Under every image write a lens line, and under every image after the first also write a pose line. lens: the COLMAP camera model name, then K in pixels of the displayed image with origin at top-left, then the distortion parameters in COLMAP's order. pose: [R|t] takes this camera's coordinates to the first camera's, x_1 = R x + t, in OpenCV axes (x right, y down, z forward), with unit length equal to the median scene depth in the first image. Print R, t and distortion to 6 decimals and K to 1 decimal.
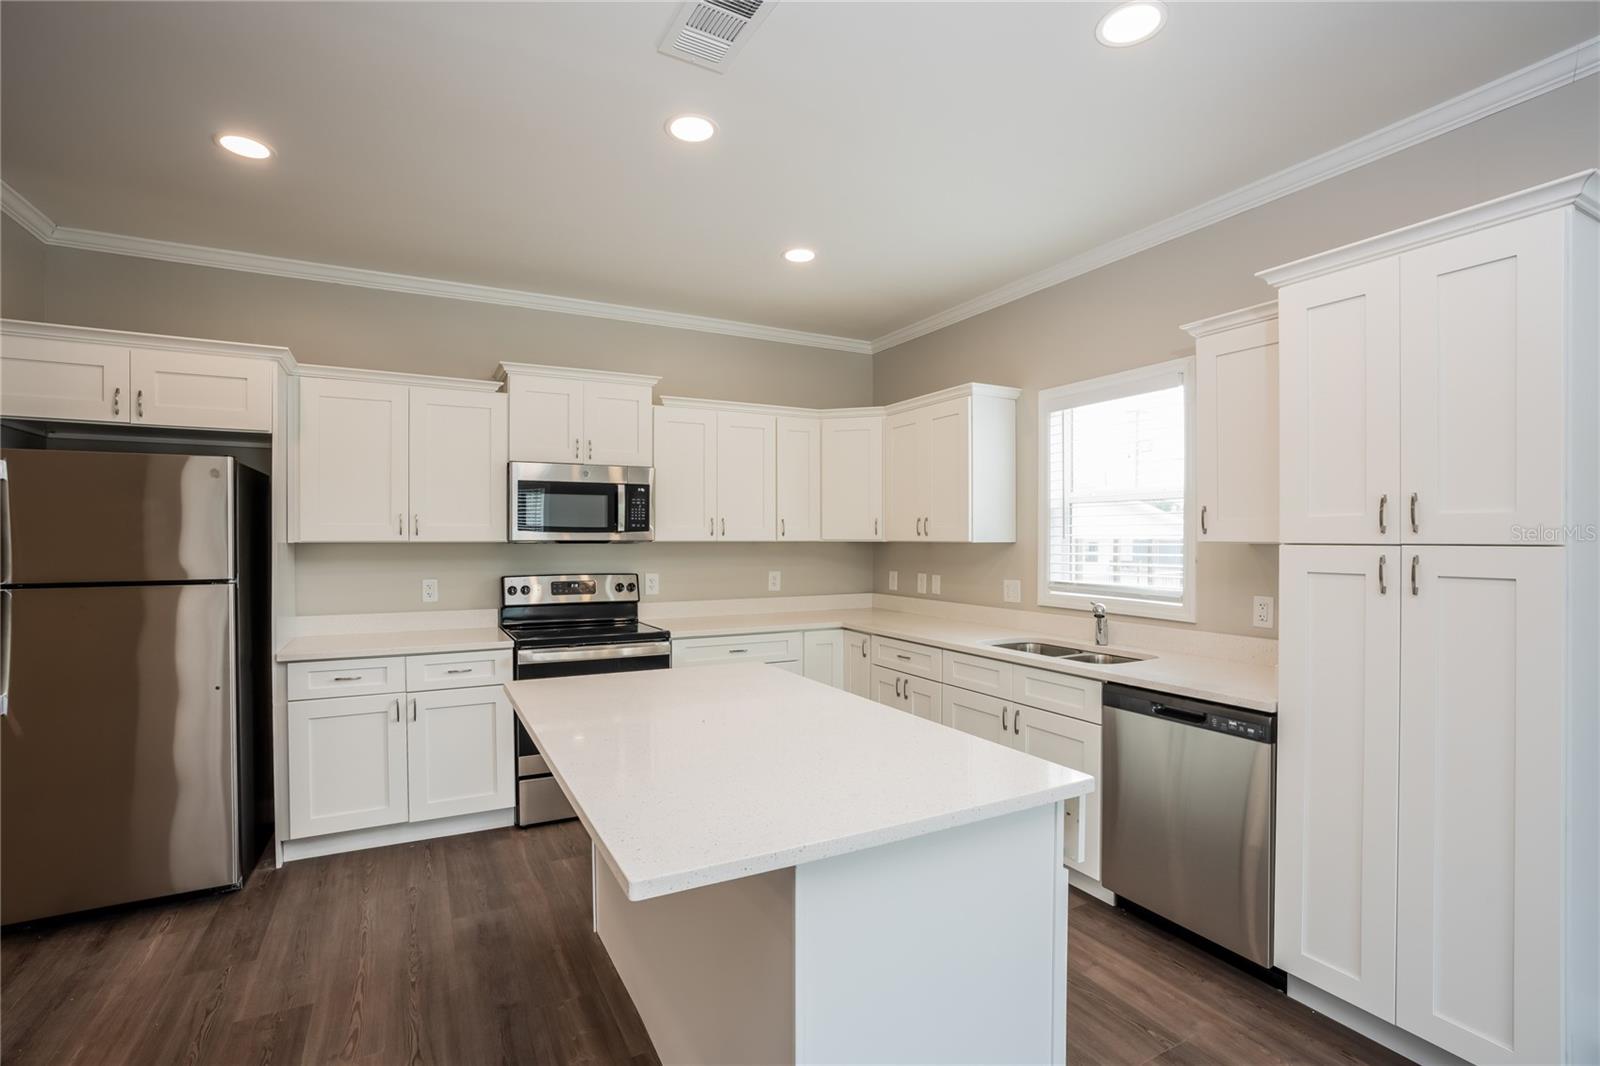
lens RADIAL K [[732.5, 0, 792.3], [0, 732.5, 541.7], [0, 0, 1]] dist [-0.065492, 0.030565]
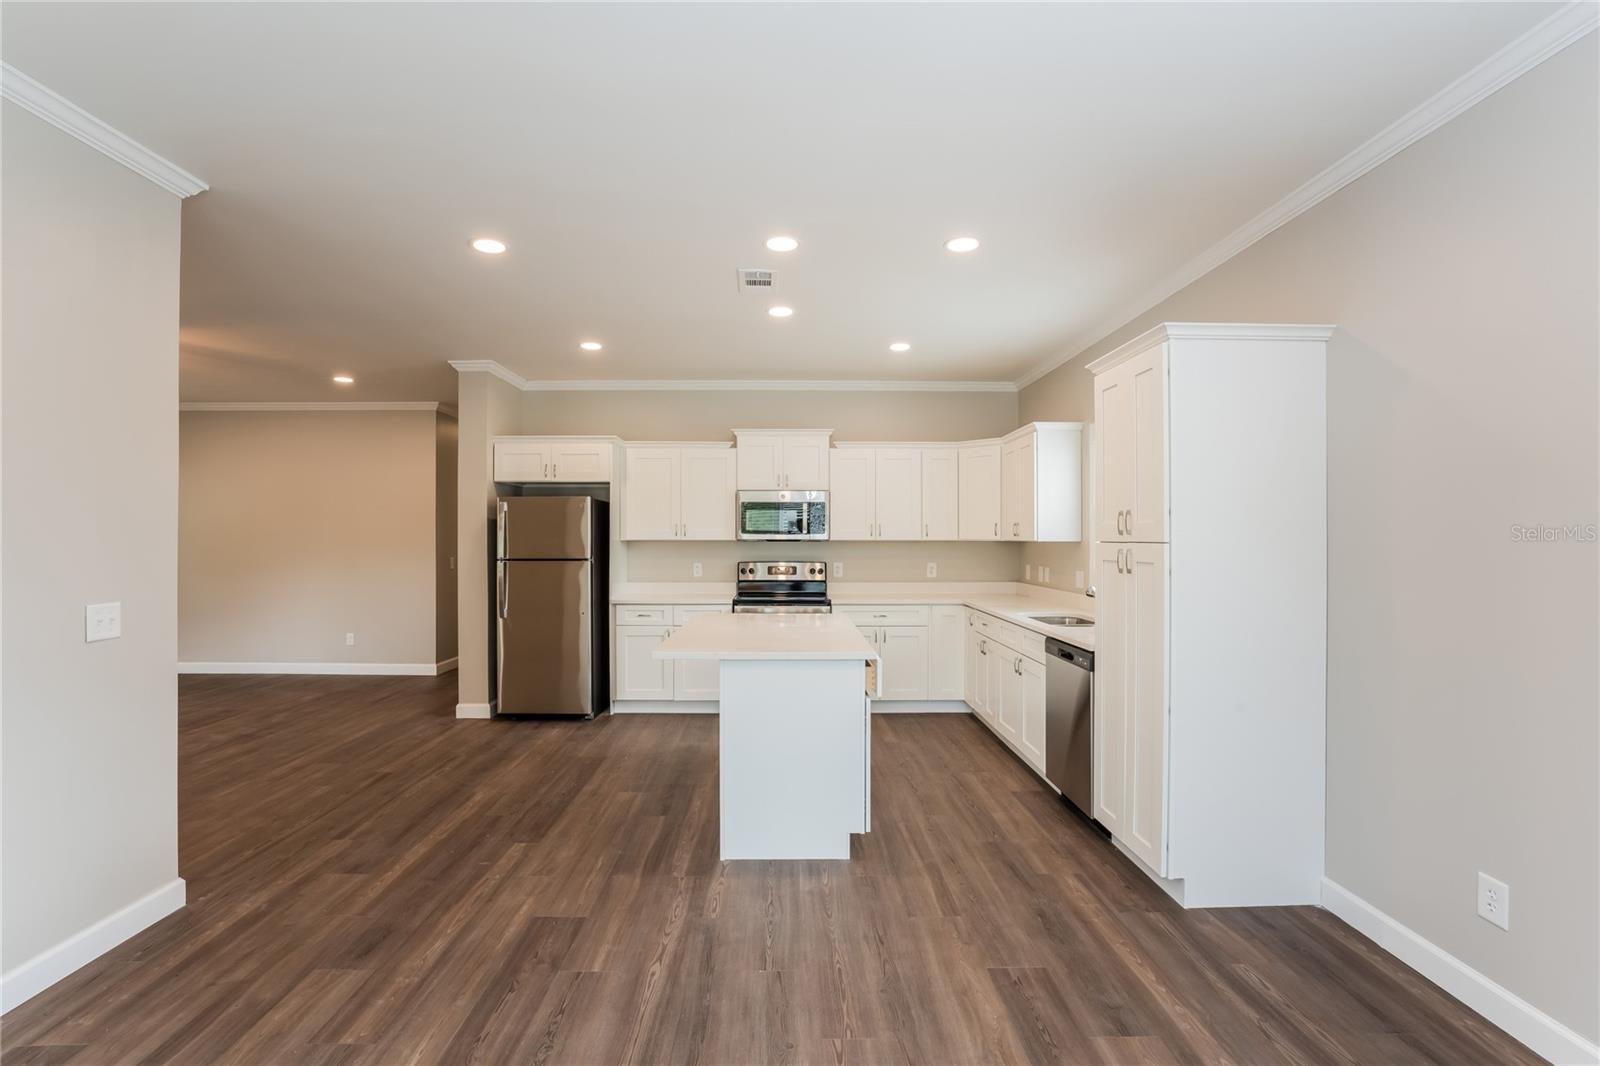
lens RADIAL K [[728.5, 0, 793.5], [0, 728.5, 537.9], [0, 0, 1]] dist [-0.064243, 0.030280]
pose [[0.890206, 0.000337, -0.455559, 0.453259], [-0.002617, 0.999987, -0.004375, 0.001583], [0.455552, 0.005087, 0.890195, -0.380762]]
